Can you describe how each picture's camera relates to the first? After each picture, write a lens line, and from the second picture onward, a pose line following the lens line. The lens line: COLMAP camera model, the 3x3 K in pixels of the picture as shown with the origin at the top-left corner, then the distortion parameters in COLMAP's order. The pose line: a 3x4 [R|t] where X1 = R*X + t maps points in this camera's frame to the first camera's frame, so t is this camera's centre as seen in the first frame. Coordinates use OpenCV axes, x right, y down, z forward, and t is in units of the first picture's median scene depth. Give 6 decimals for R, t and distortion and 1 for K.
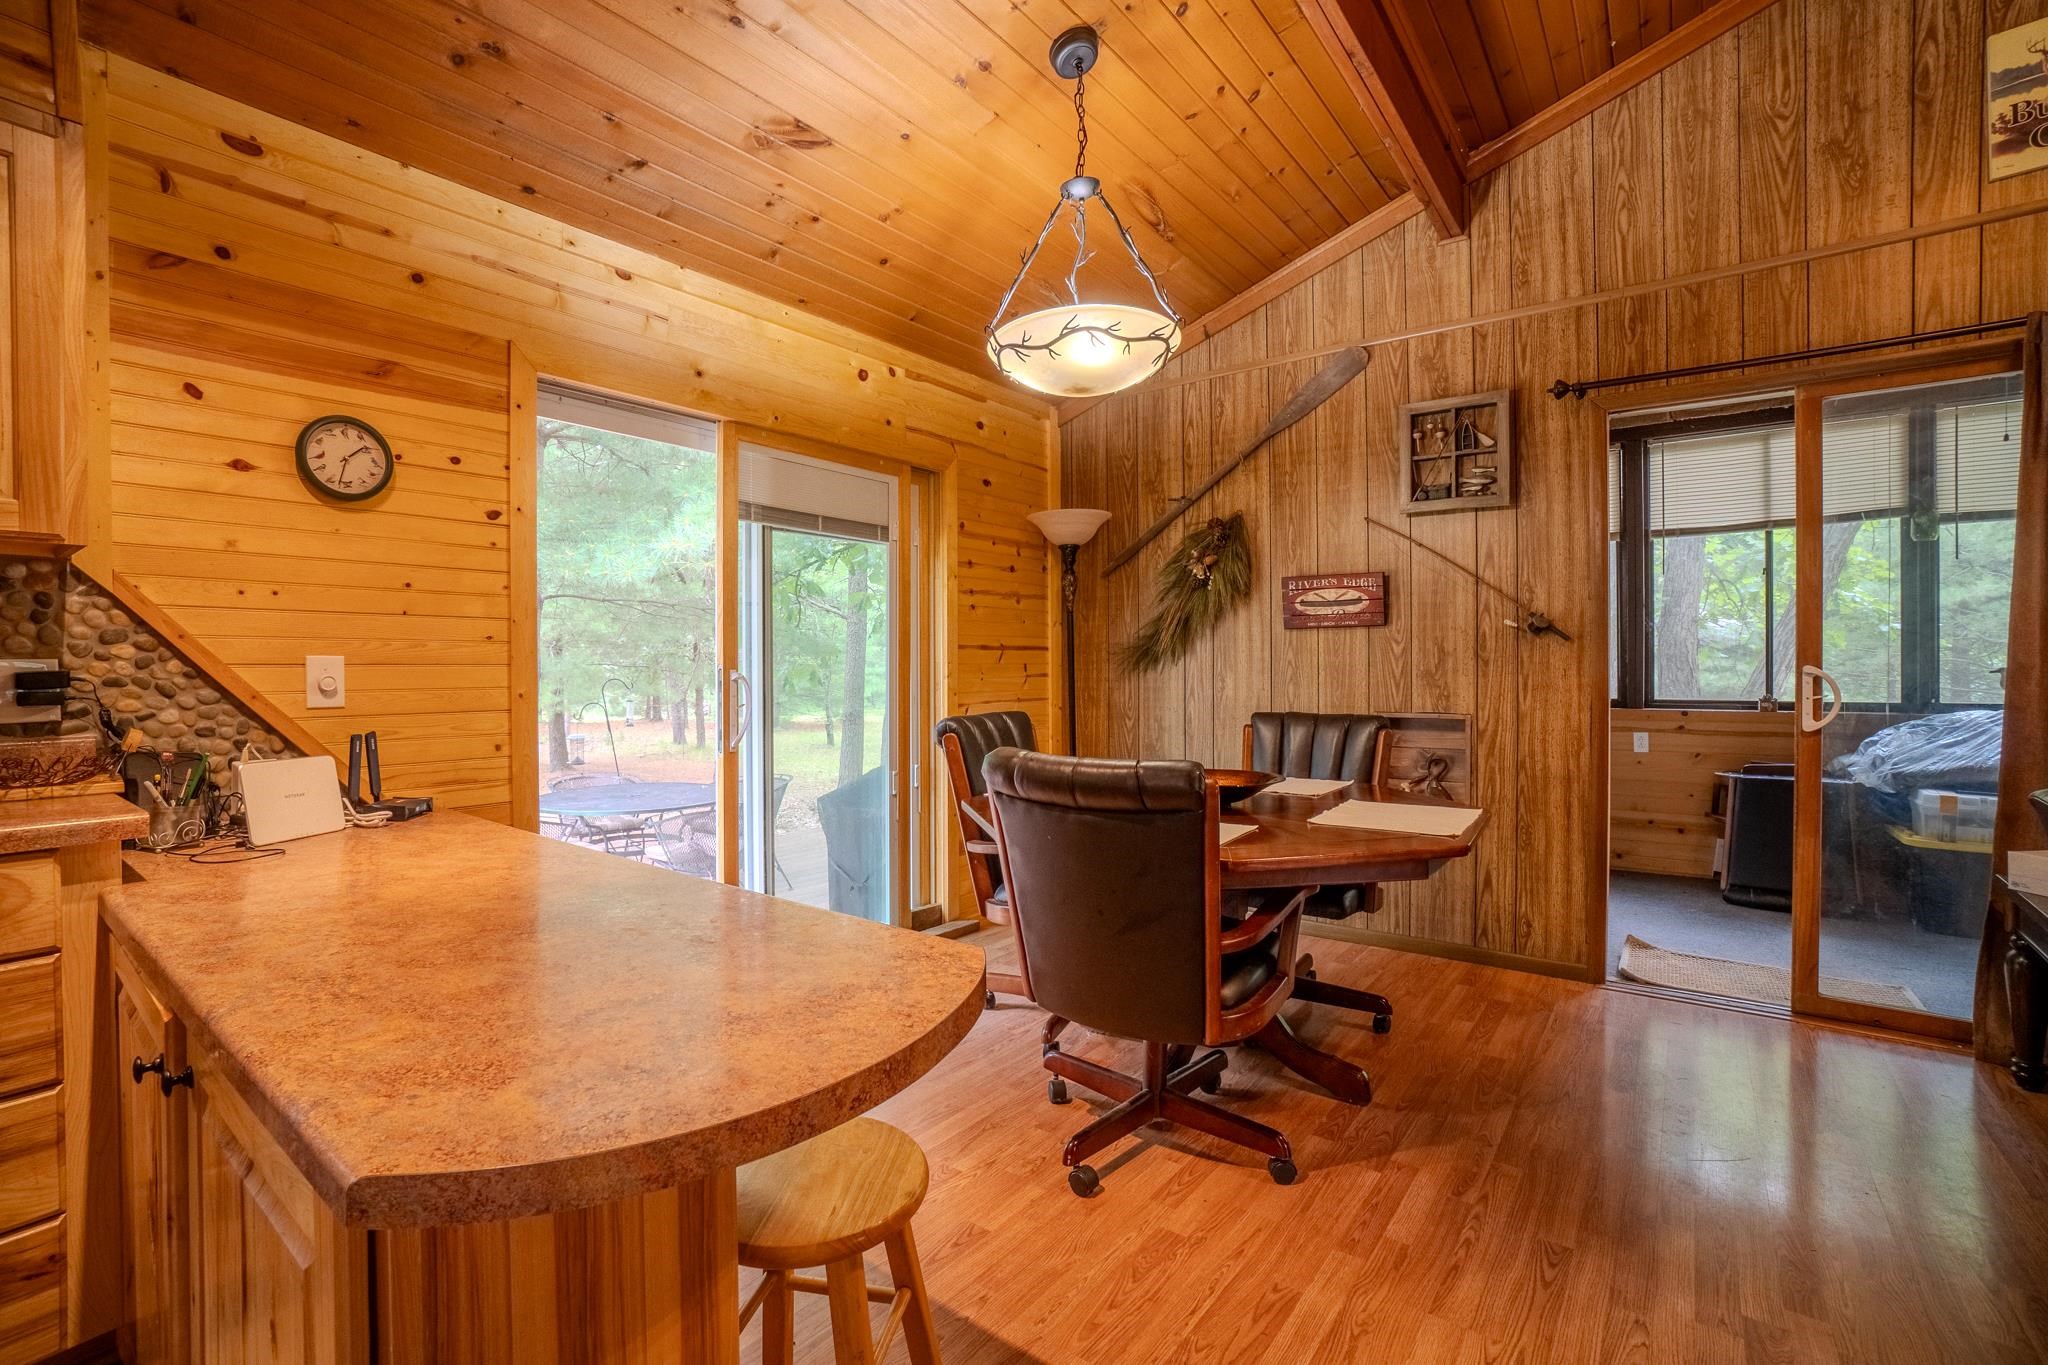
lens RADIAL K [[900.2, 0, 984.1], [0, 900.2, 676.1], [0, 0, 1]] dist [-0.066072, 0.021786]
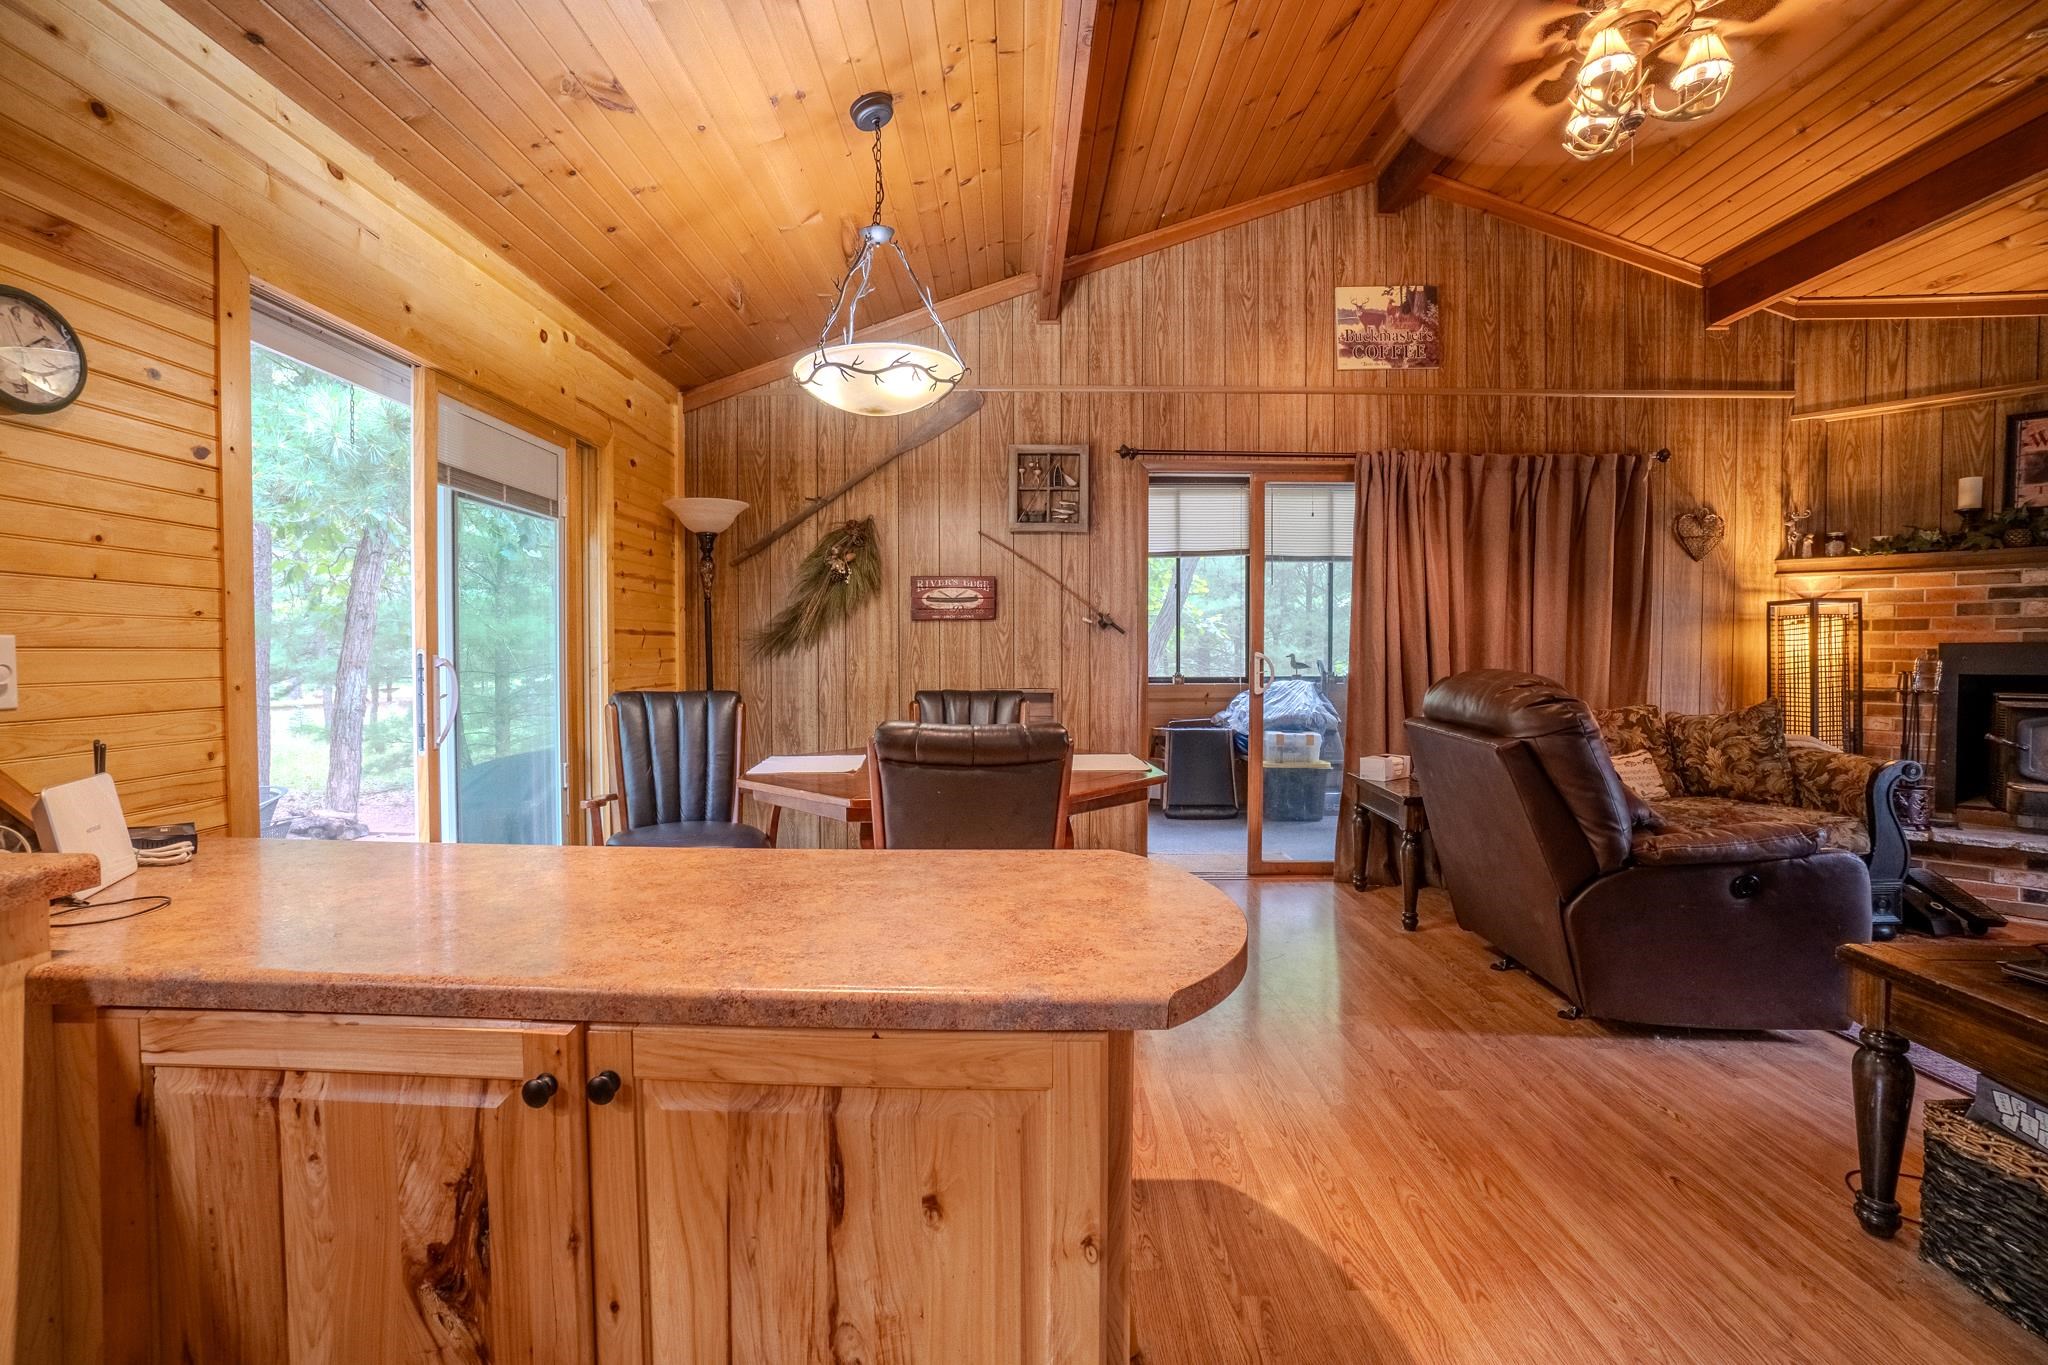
lens RADIAL K [[900.2, 0, 984.1], [0, 900.2, 676.1], [0, 0, 1]] dist [-0.066072, 0.021786]
pose [[0.802594, -0.013801, 0.596367, -0.333101], [0.004062, 0.999836, 0.017670, 0.000417], [-0.596512, -0.011760, 0.802518, -0.006379]]
